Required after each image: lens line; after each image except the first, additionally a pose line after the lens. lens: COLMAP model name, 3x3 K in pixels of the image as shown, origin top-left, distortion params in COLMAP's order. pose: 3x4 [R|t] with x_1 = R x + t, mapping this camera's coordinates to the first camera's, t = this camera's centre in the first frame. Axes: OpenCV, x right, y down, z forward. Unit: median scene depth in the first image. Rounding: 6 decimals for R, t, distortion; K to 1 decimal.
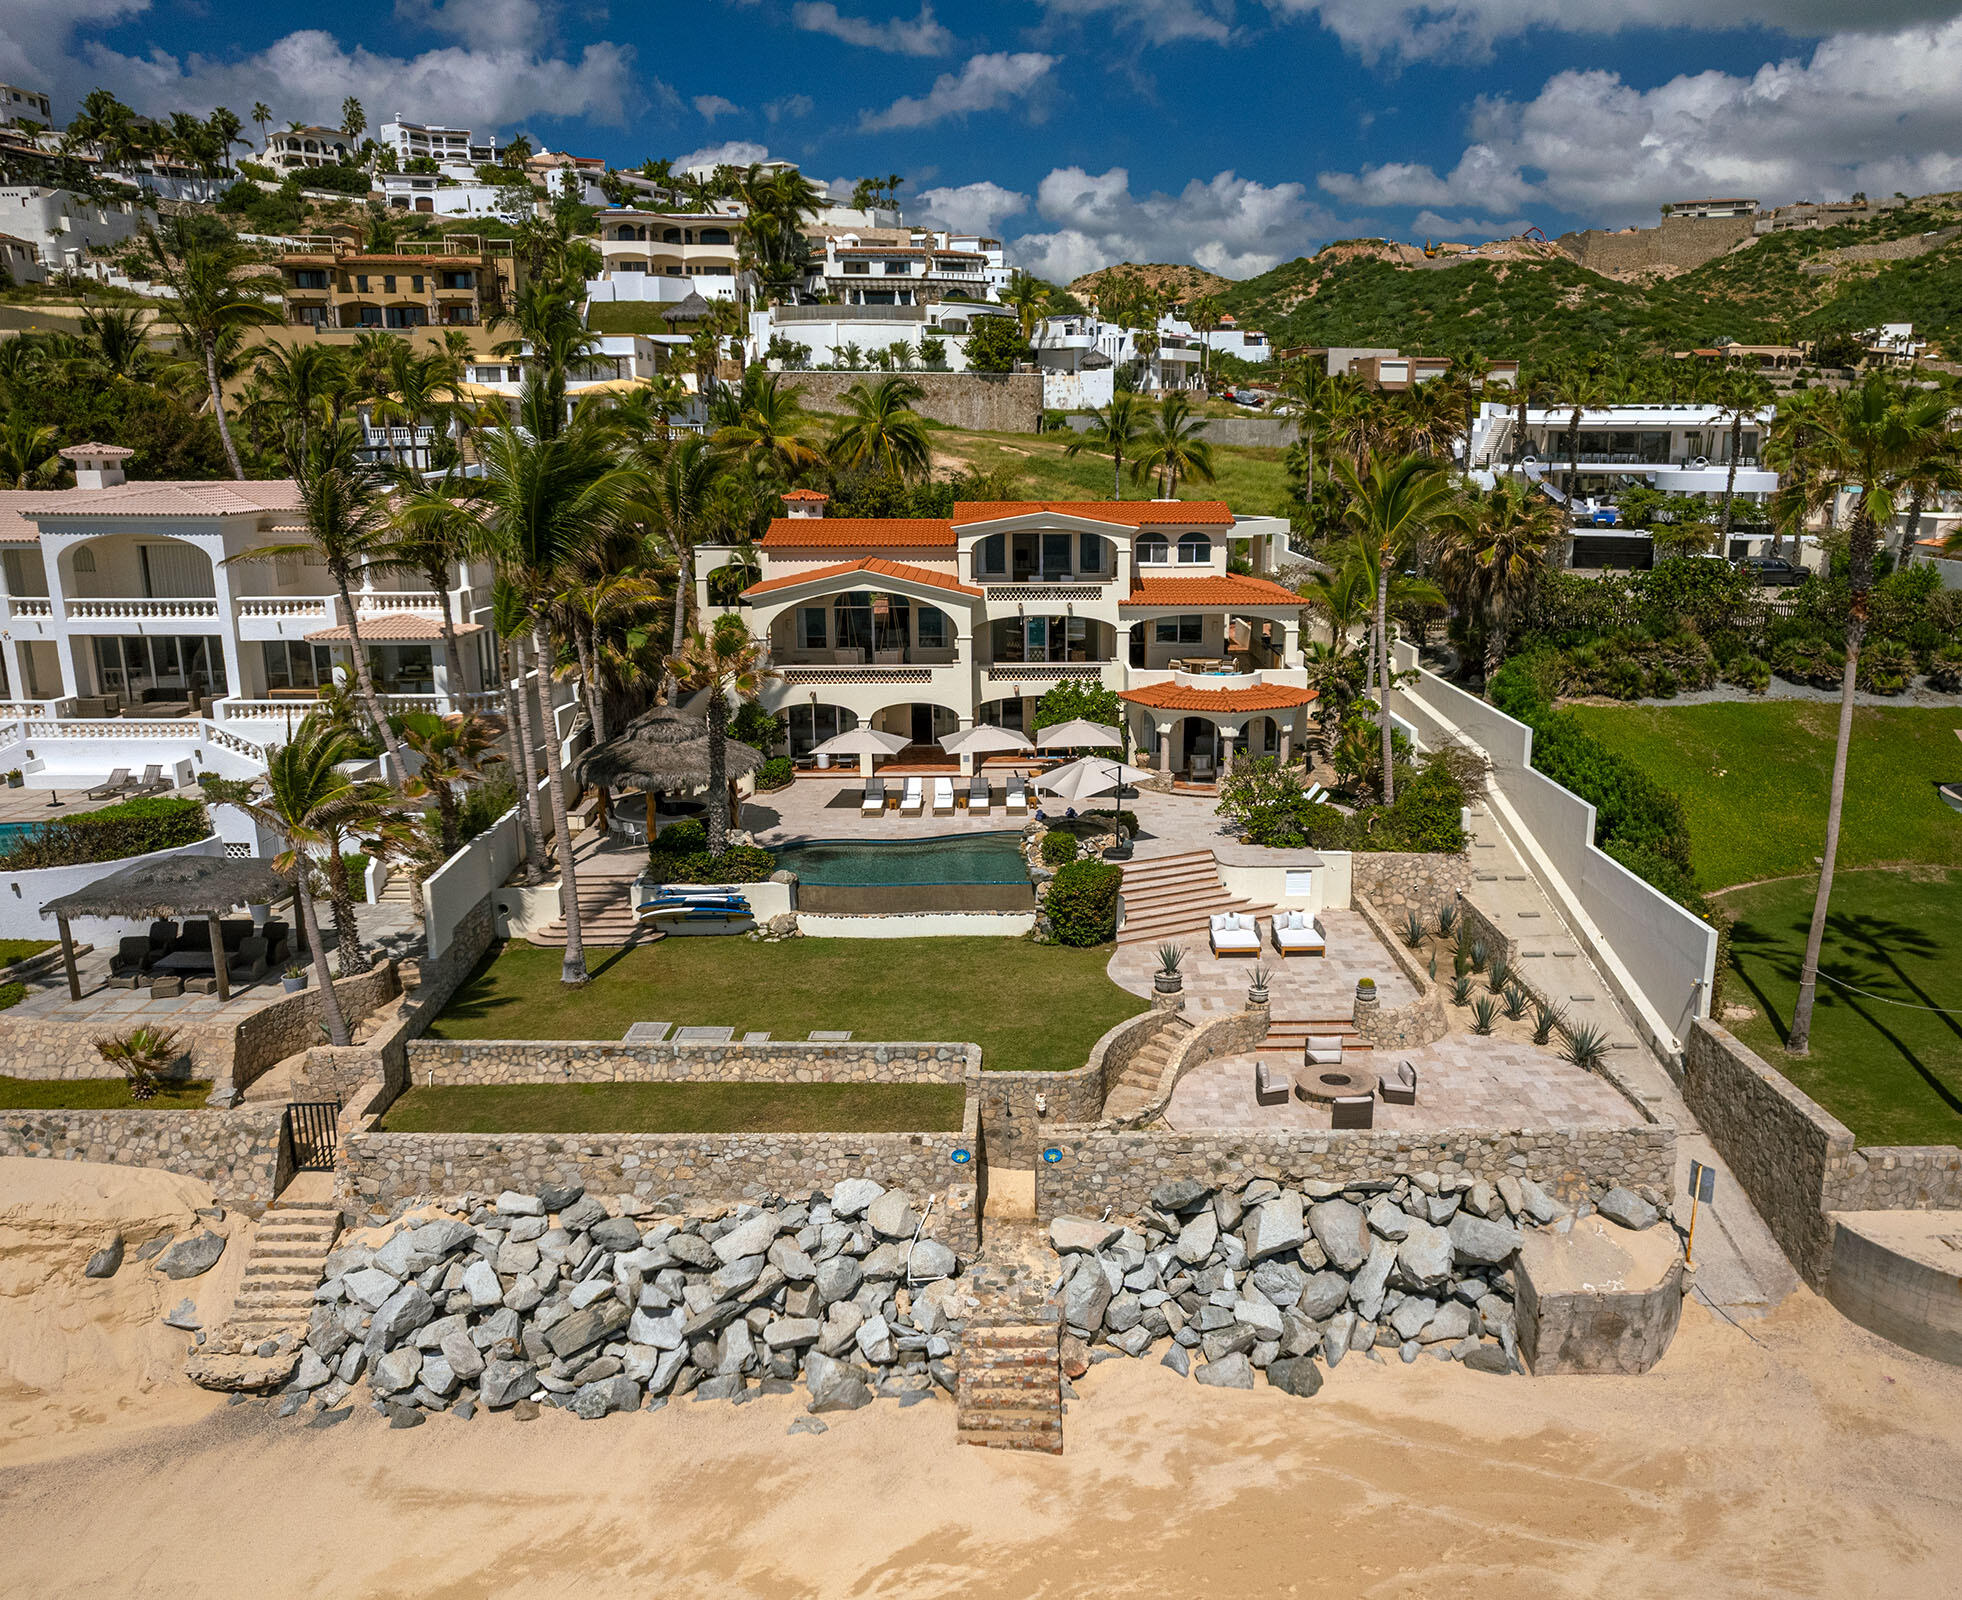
lens RADIAL K [[1552.2, 0, 1067.9], [0, 1552.2, 801.7], [0, 0, 1]] dist [-0.065091, 0.057074]
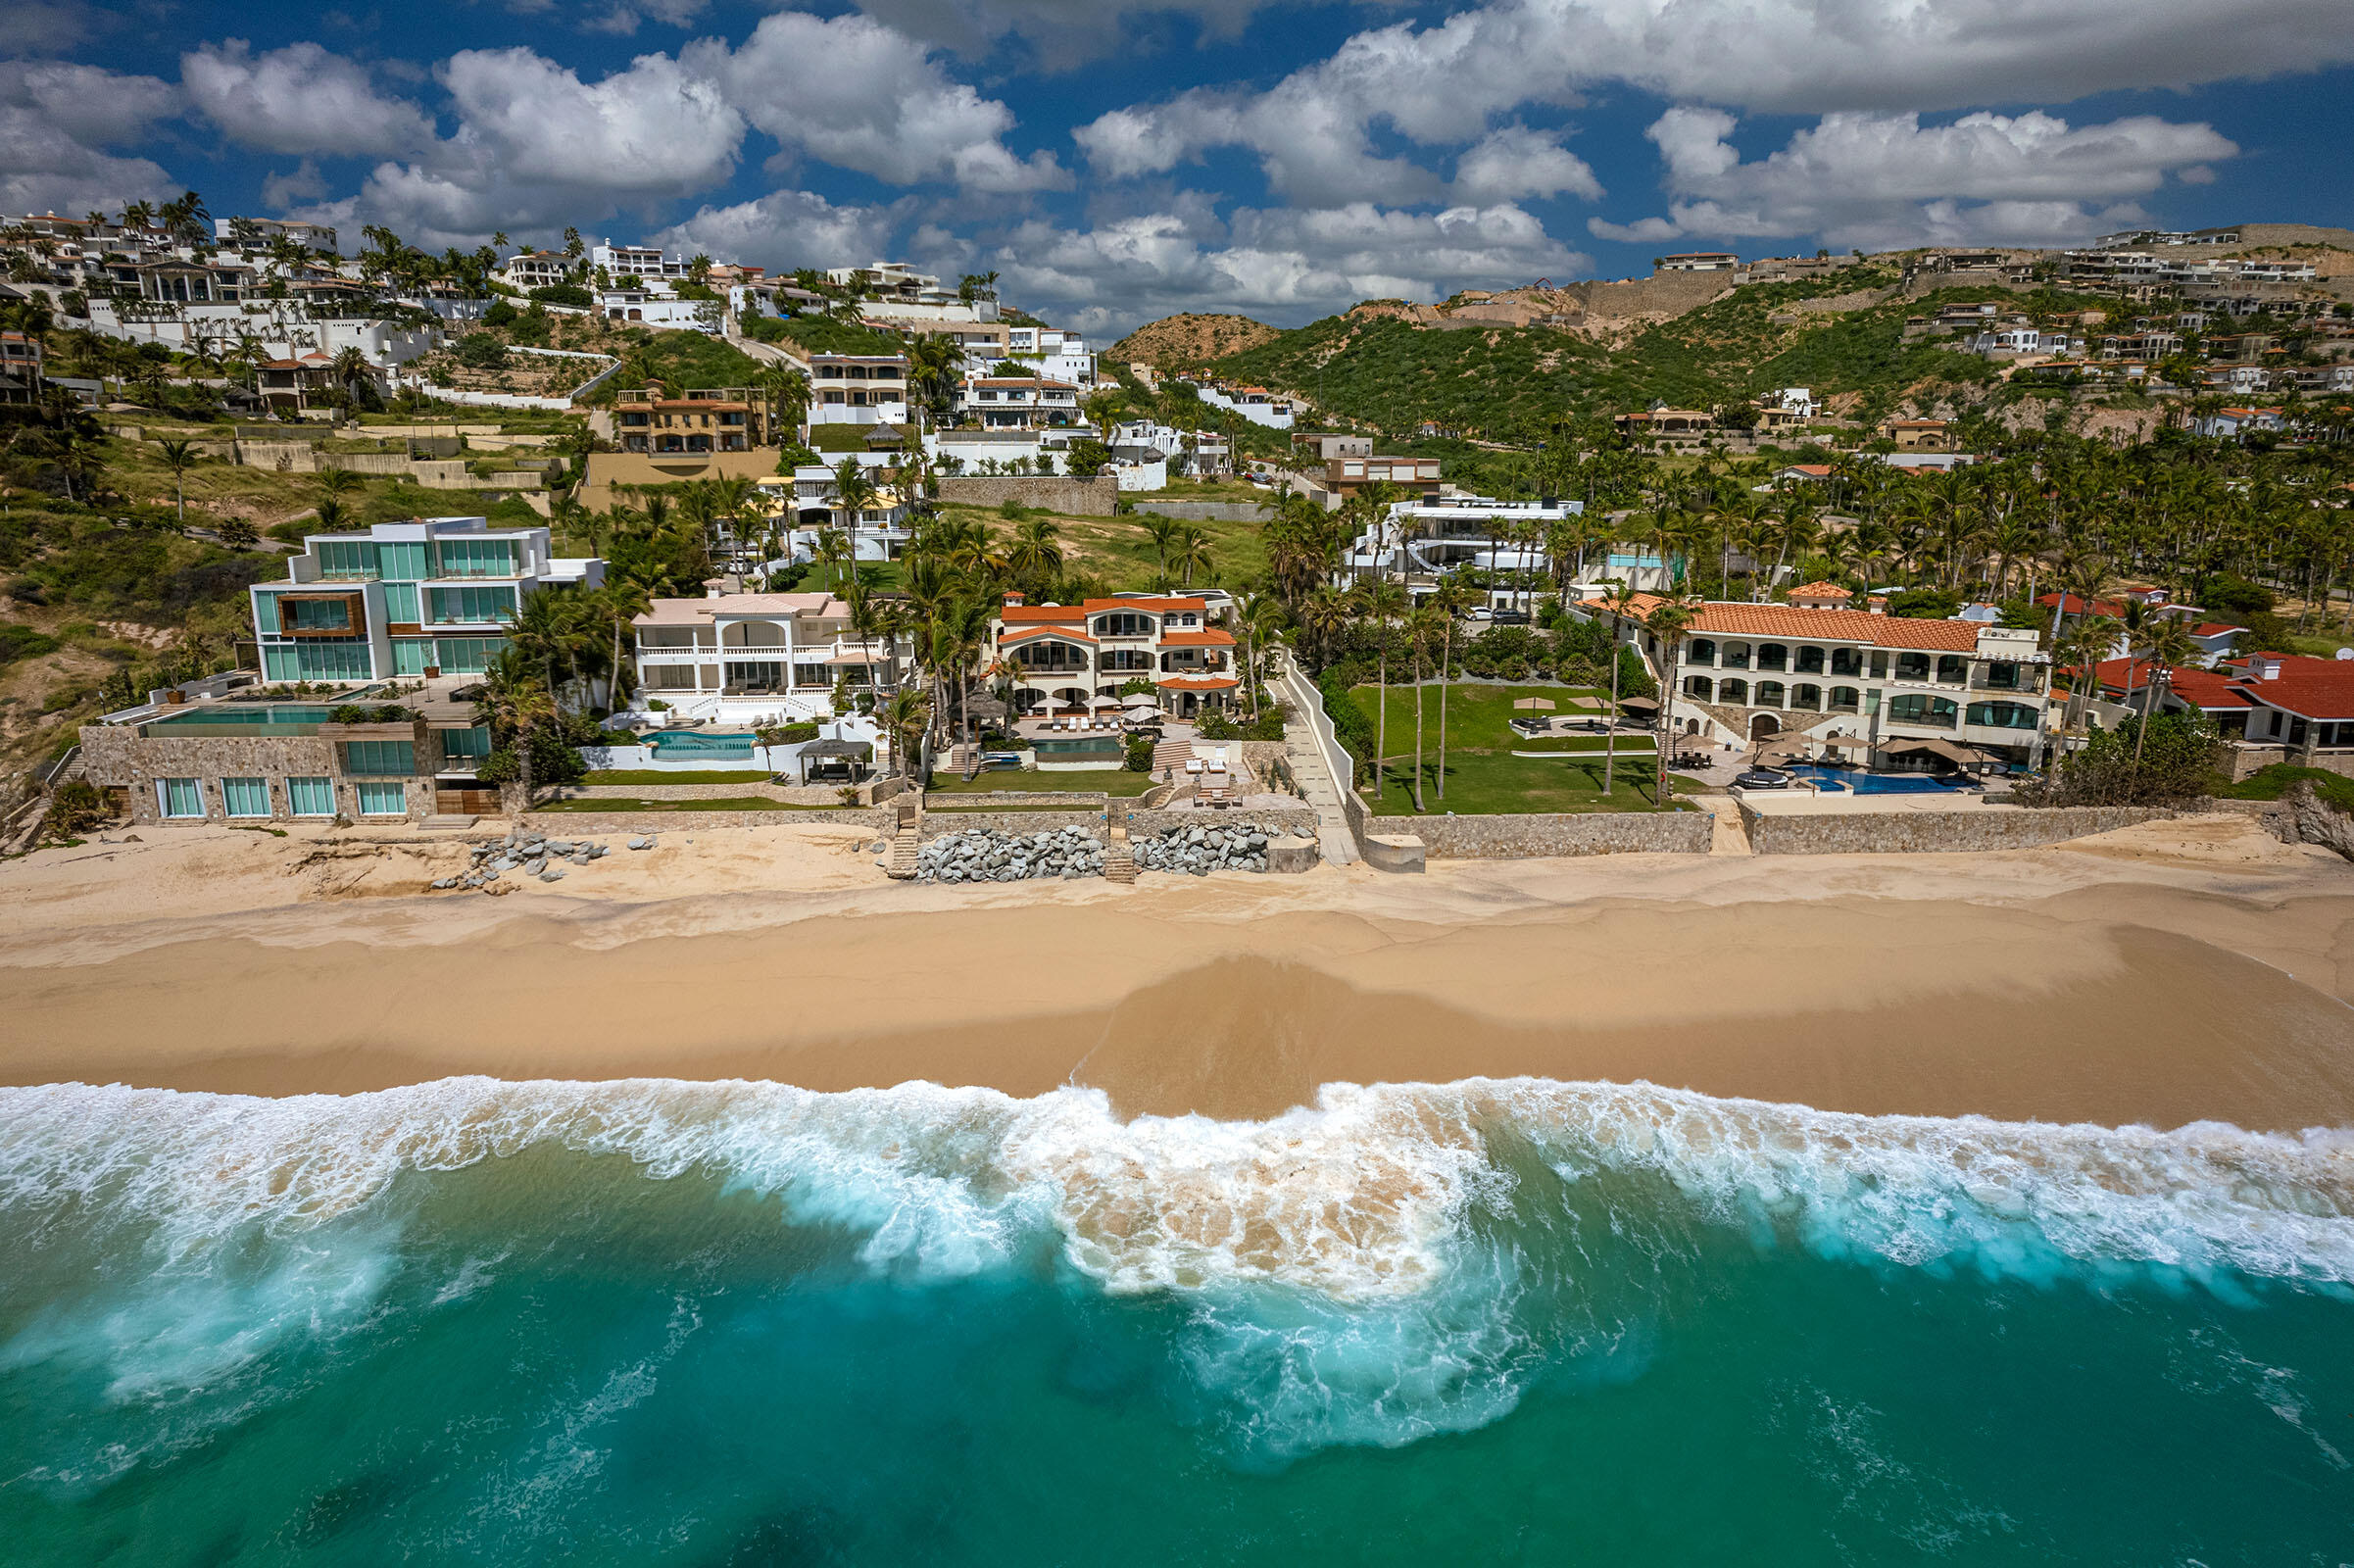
lens RADIAL K [[1512.6, 0, 1177.0], [0, 1512.6, 784.0], [0, 0, 1]] dist [-0.075932, 0.065927]
pose [[0.999635, -0.009939, 0.025120, 0.004960], [0.010165, 0.999909, -0.008877, 0.103004], [-0.025029, 0.009129, 0.999645, -1.275126]]
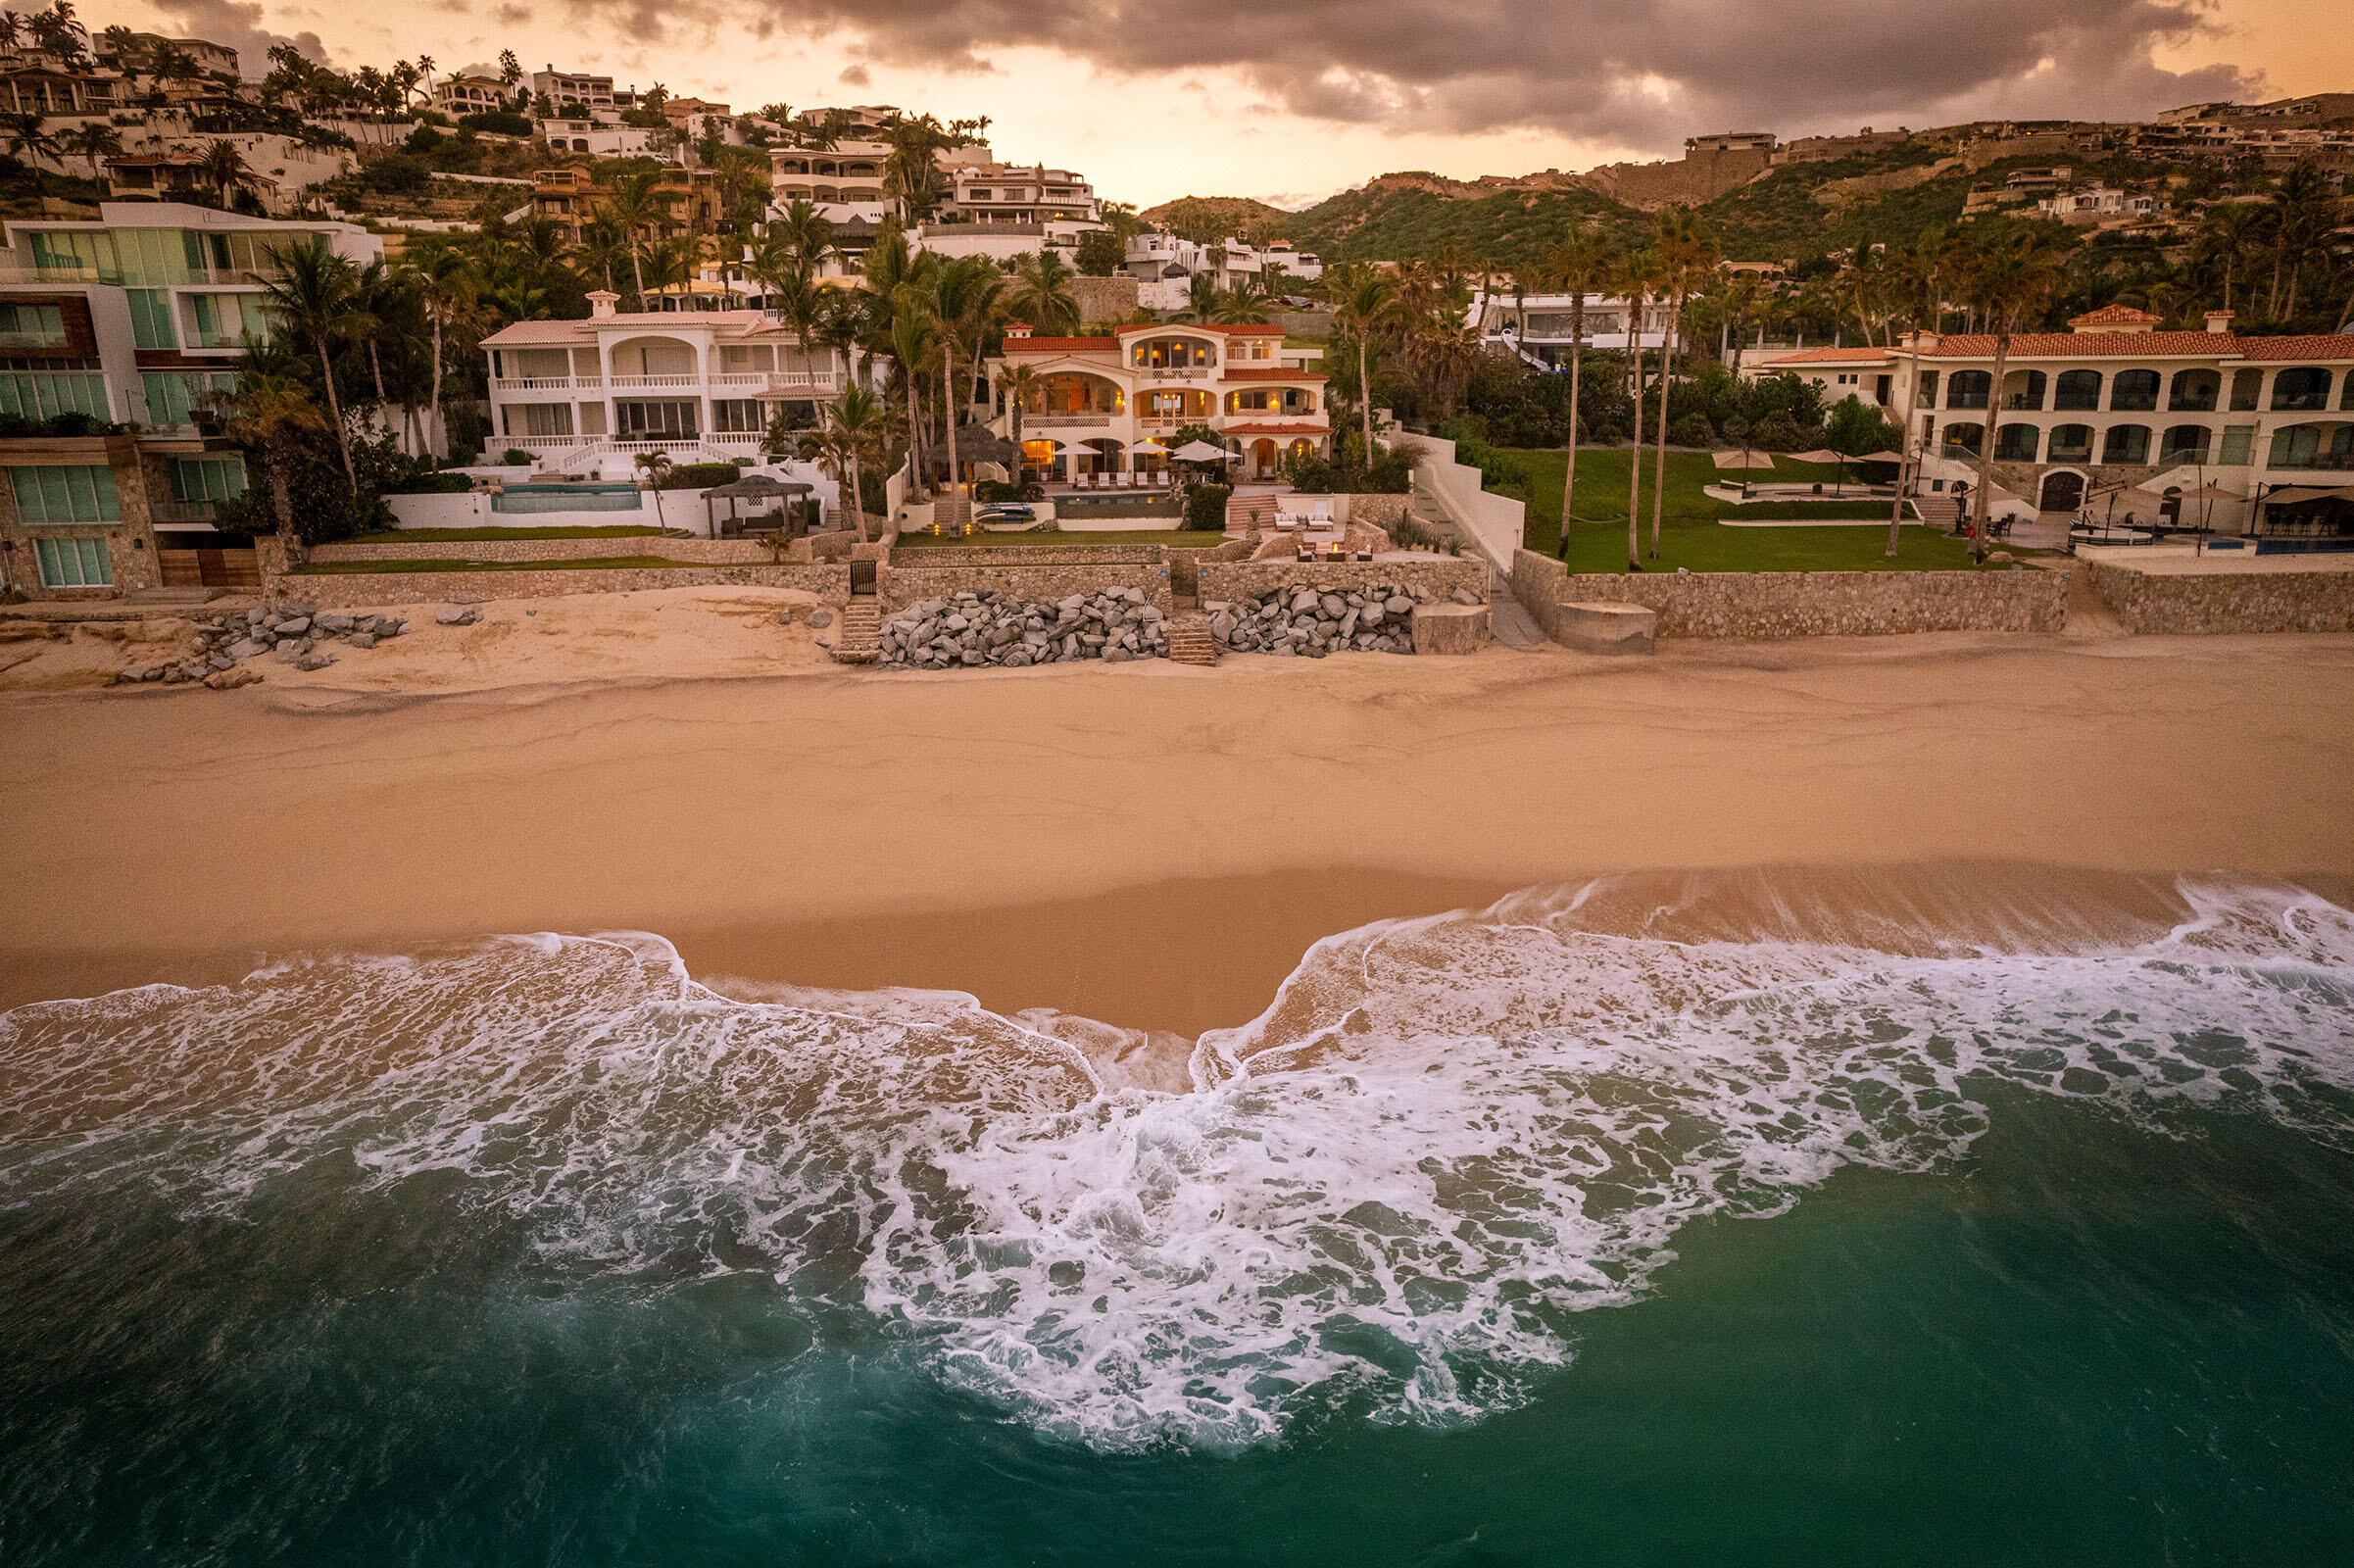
lens RADIAL K [[1512.6, 0, 1177.0], [0, 1512.6, 784.0], [0, 0, 1]] dist [-0.075932, 0.065927]
pose [[0.999515, -0.016610, 0.026350, -0.061781], [0.015643, 0.999212, 0.036481, 0.248766], [-0.026935, -0.036051, 0.998987, -0.650413]]
